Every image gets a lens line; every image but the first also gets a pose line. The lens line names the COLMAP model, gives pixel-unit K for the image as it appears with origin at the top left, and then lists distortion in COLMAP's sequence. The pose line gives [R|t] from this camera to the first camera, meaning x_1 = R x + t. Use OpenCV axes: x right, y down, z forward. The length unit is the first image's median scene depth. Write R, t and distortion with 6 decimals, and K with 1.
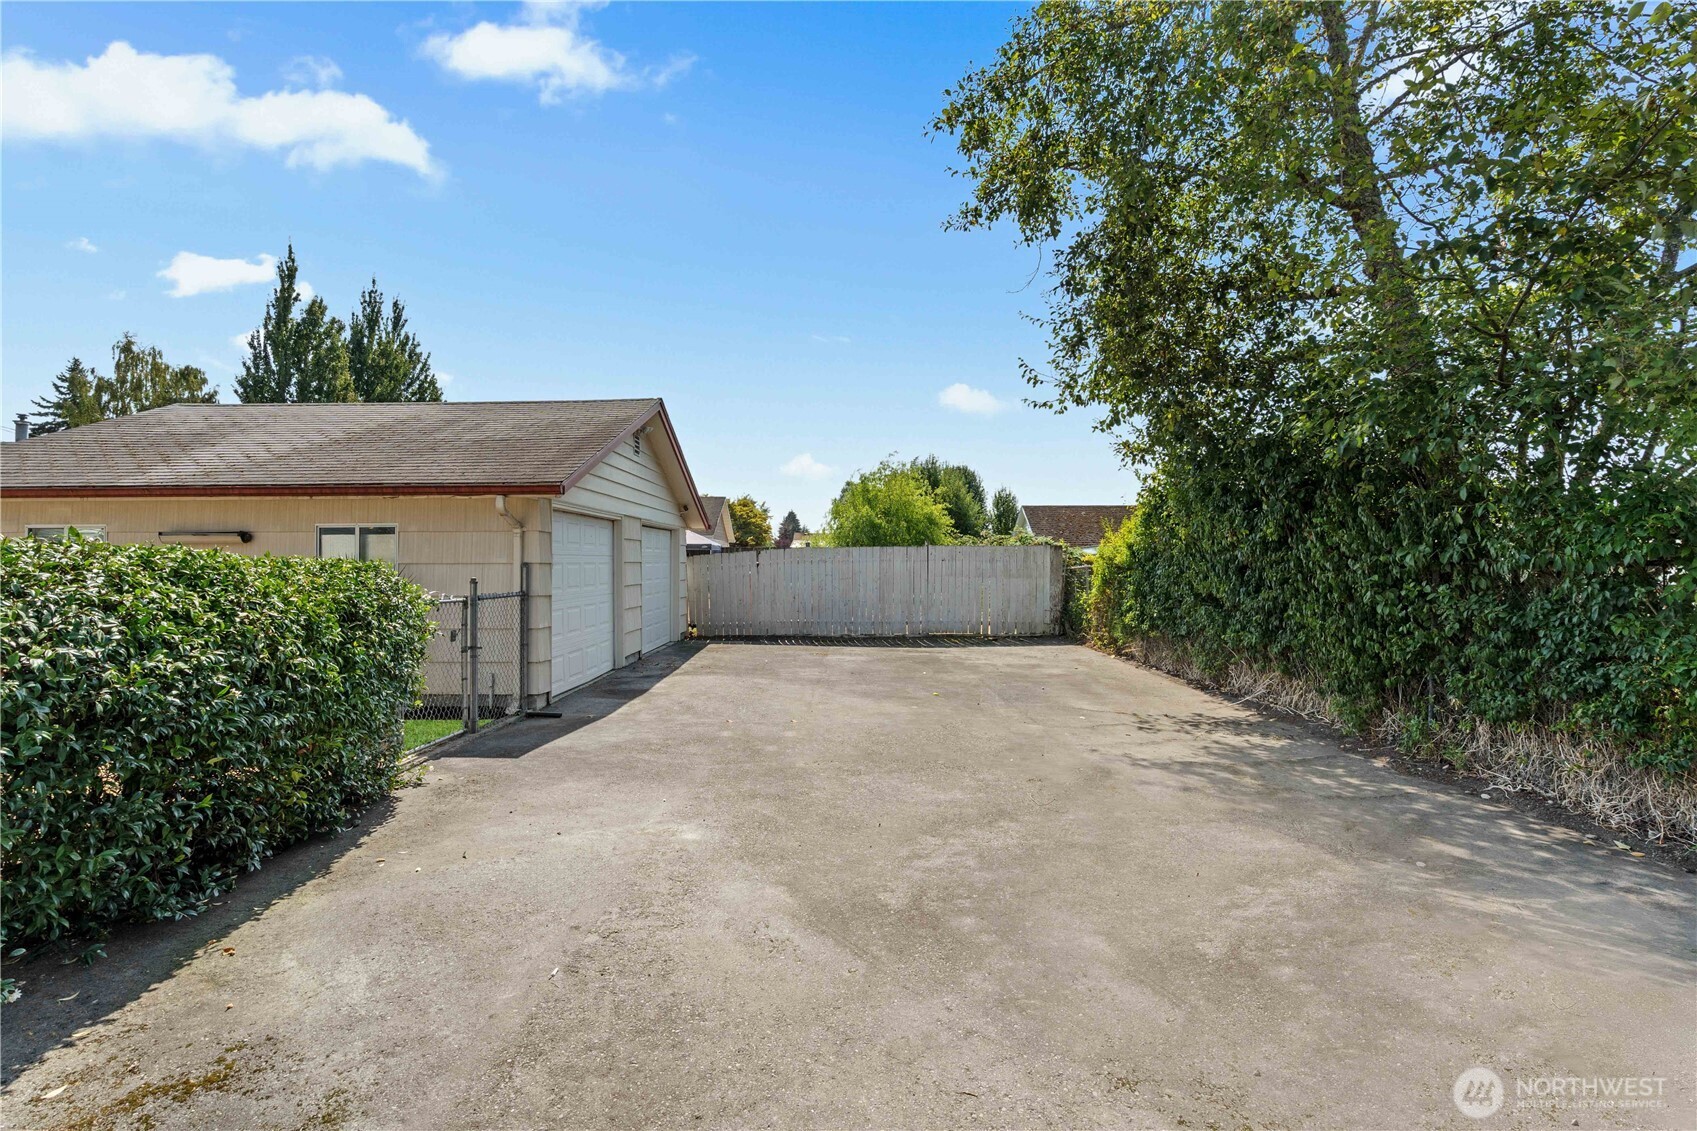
lens RADIAL K [[784.2, 0, 837.3], [0, 784.2, 562.9], [0, 0, 1]] dist [0.000567, 0.003169]
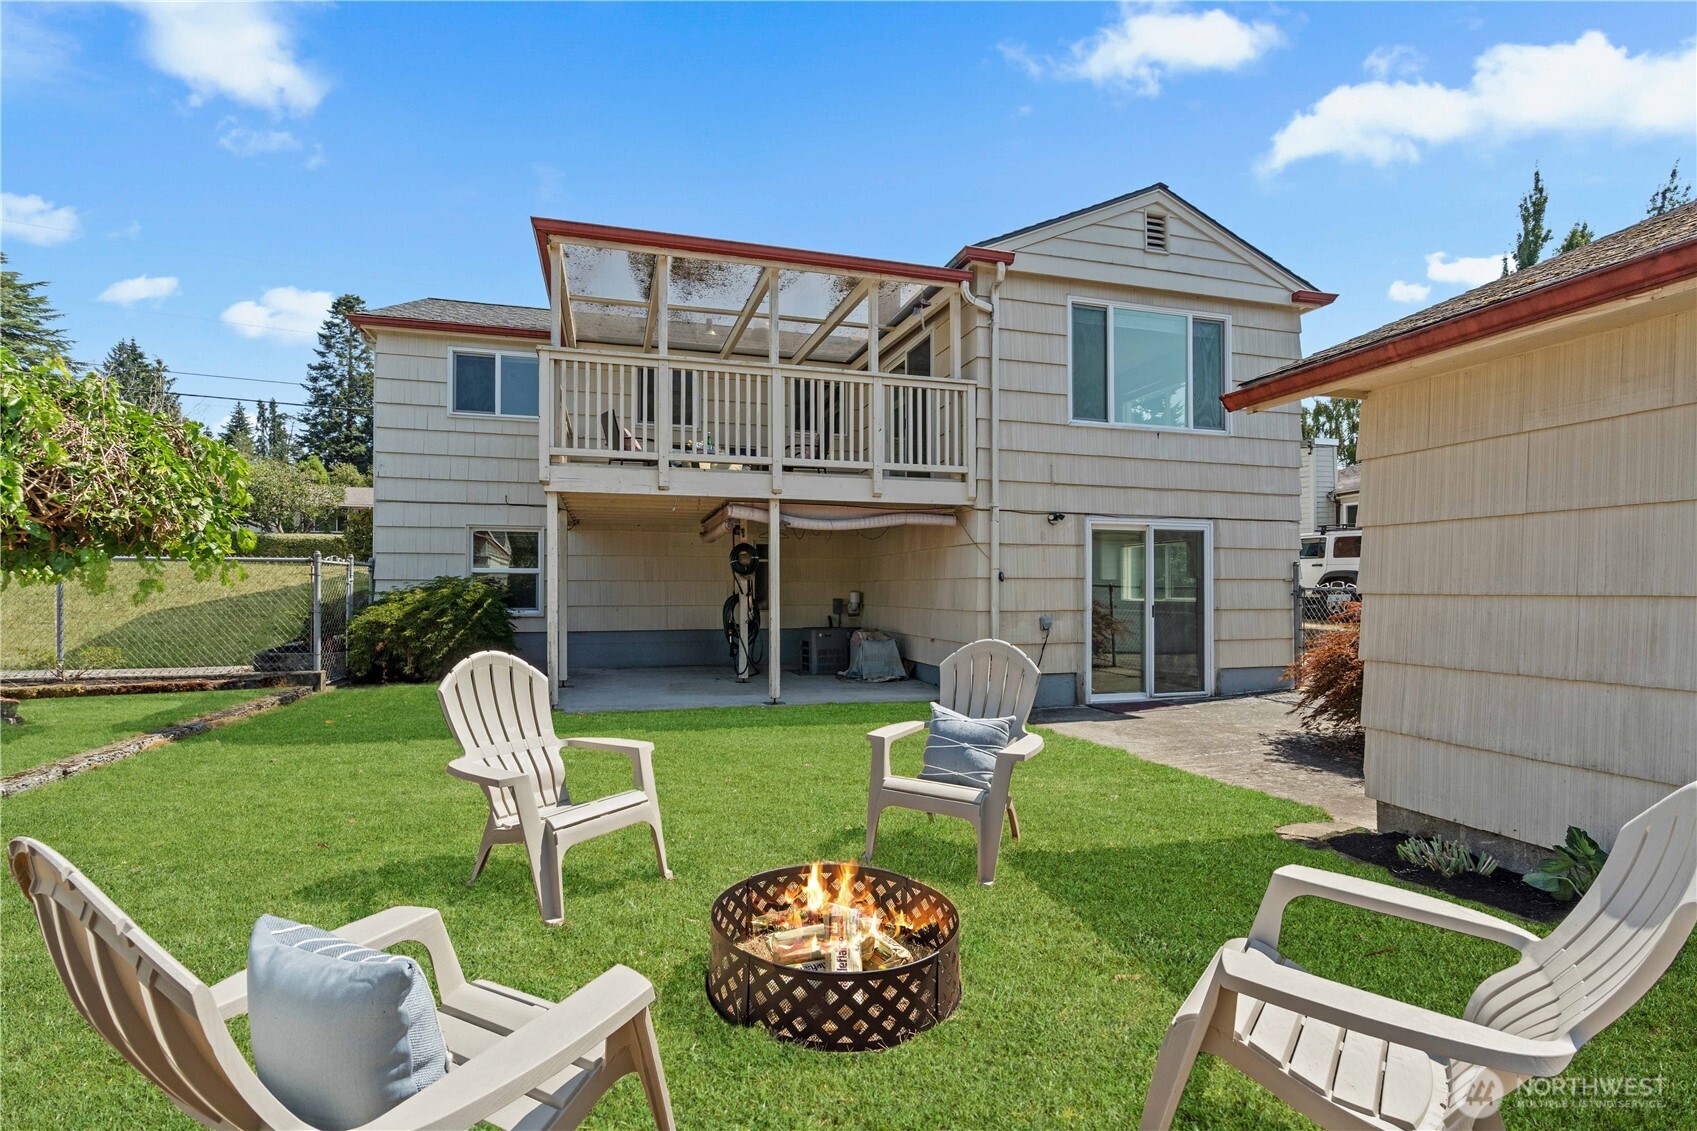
lens RADIAL K [[784.2, 0, 835.1], [0, 784.2, 578.8], [0, 0, 1]] dist [0.000567, 0.003169]
pose [[0.292081, -0.009148, -0.956350, -0.158233], [-0.003068, 0.999940, -0.010502, 0.007885], [0.956389, 0.006002, 0.292036, 0.111114]]
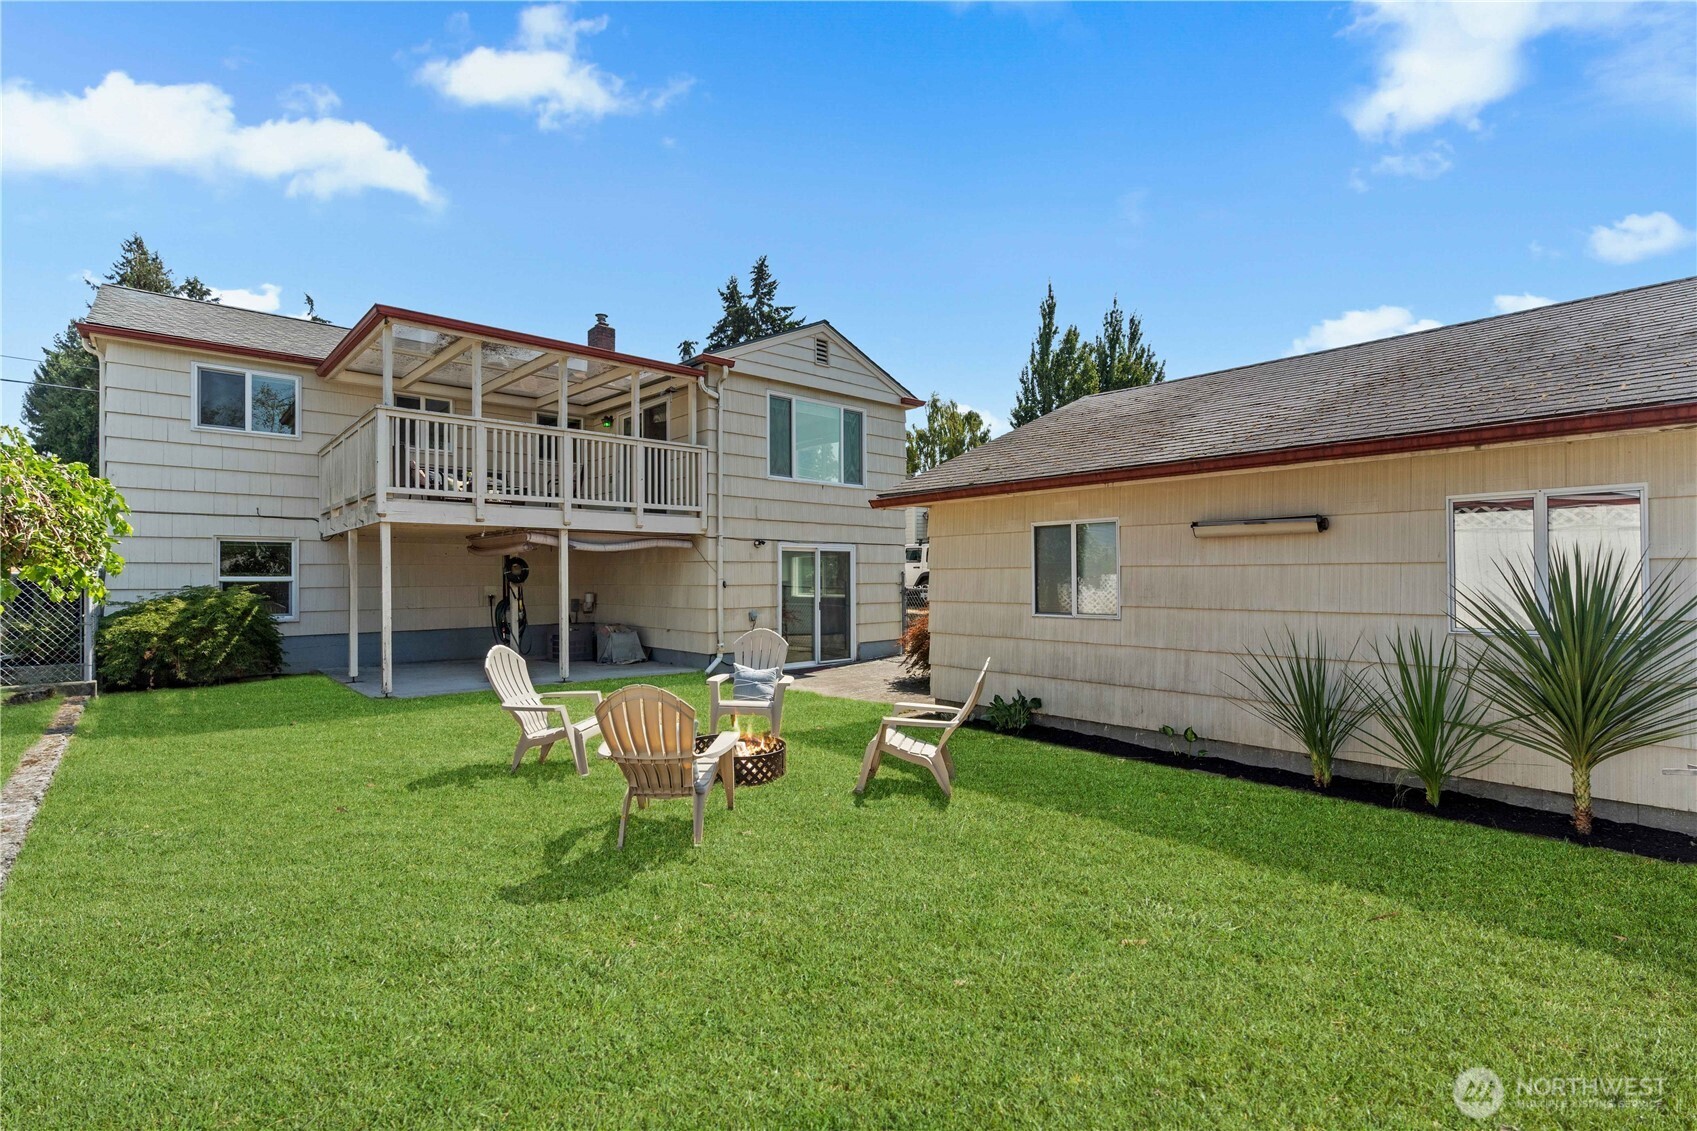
lens RADIAL K [[784.2, 0, 844.1], [0, 784.2, 565.6], [0, 0, 1]] dist [0.000567, 0.003169]
pose [[0.683086, -0.010157, -0.730267, -0.097562], [0.000896, 0.999914, -0.013069, 0.001935], [0.730337, 0.008273, 0.683037, 0.045518]]
